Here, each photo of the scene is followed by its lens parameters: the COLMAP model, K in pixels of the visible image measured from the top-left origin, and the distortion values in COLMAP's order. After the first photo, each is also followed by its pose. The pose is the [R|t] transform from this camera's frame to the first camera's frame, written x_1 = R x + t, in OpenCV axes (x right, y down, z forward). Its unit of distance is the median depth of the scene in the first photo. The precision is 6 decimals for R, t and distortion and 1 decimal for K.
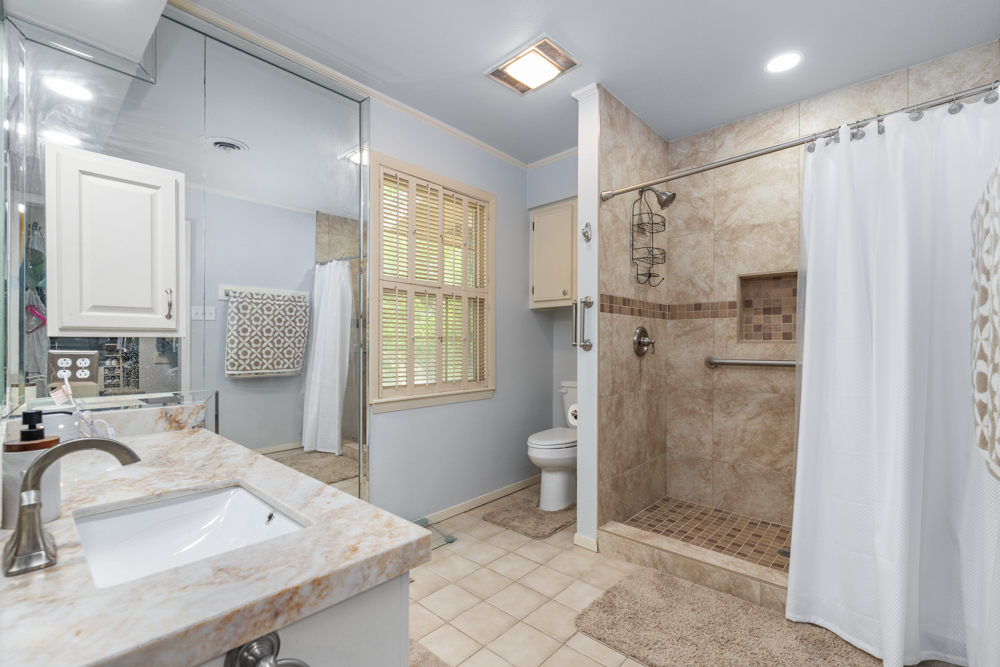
lens RADIAL K [[436.2, 0, 499.8], [0, 436.2, 342.3], [0, 0, 1]] dist [-0.003350, -0.000534]
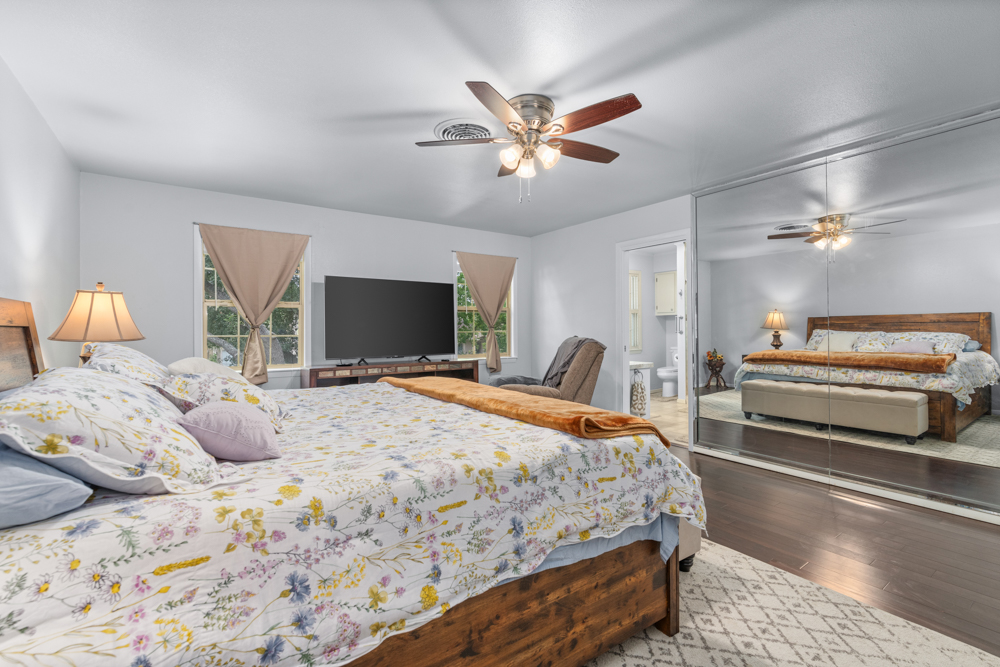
lens RADIAL K [[436.2, 0, 501.8], [0, 436.2, 325.4], [0, 0, 1]] dist [-0.003350, -0.000534]
pose [[0.978557, -0.009698, -0.205750, -0.294730], [0.009485, 0.999953, -0.002020, -0.035036], [0.205760, 0.000025, 0.978603, -1.660877]]
